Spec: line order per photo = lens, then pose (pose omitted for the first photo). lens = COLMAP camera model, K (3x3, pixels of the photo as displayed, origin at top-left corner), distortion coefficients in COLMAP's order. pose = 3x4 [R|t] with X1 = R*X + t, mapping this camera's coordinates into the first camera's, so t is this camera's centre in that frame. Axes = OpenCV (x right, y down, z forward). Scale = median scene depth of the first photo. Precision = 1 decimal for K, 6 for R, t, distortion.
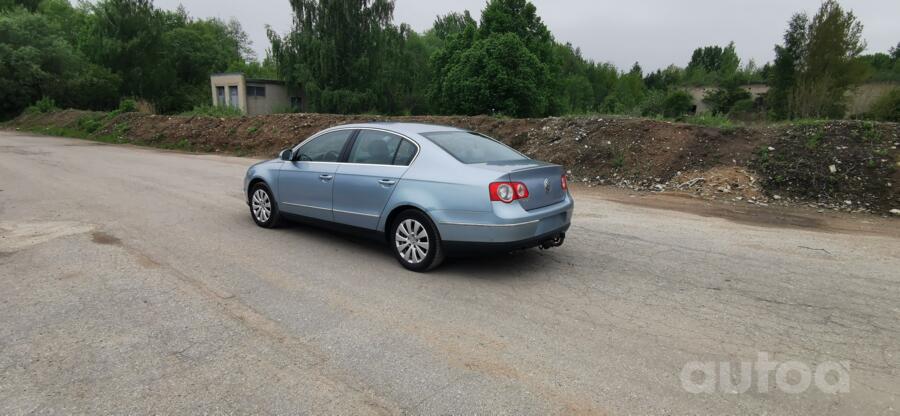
lens RADIAL K [[460.0, 0, 453.1], [0, 460.0, 199.9], [0, 0, 1]] dist [-0.002310, 0.018809]
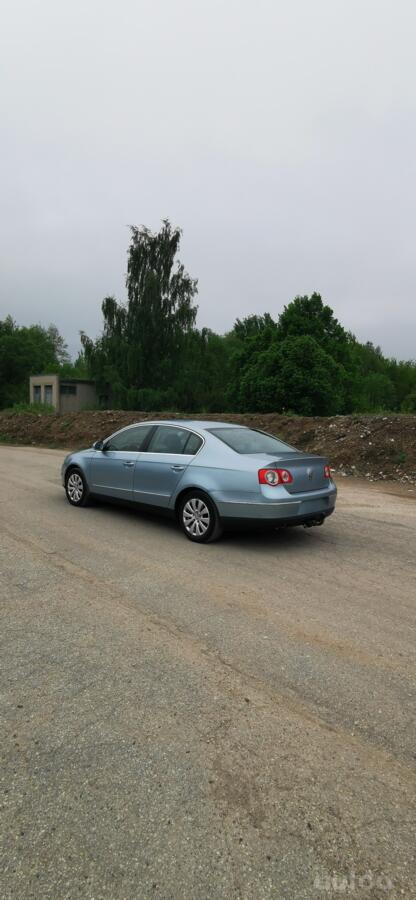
lens RADIAL K [[464.3, 0, 197.8], [0, 464.3, 429.2], [0, 0, 1]] dist [-0.000990, 0.017974]
pose [[0.992881, 0.009951, -0.118694, 0.020864], [-0.027067, 0.989283, -0.143481, 0.012893], [0.115994, 0.145672, 0.982510, -0.084246]]
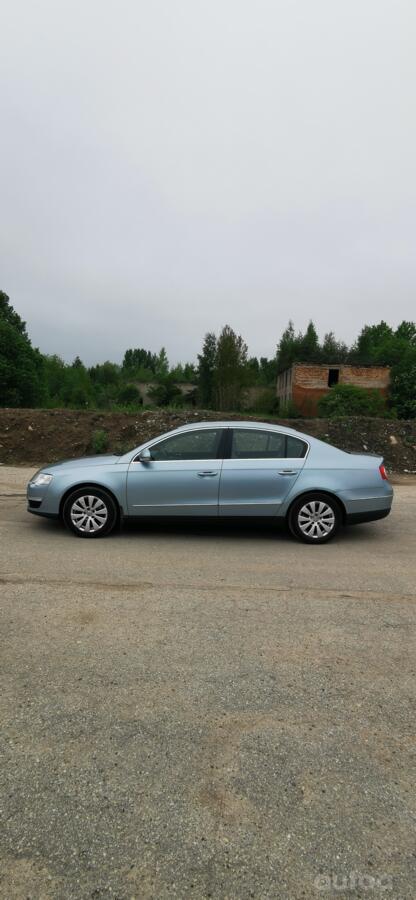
lens RADIAL K [[464.3, 0, 197.8], [0, 464.3, 429.2], [0, 0, 1]] dist [-0.000990, 0.017974]
pose [[0.791282, -0.017647, 0.611197, -0.388313], [0.096307, 0.990704, -0.096079, -0.021216], [-0.603819, 0.134888, 0.785626, 0.068531]]
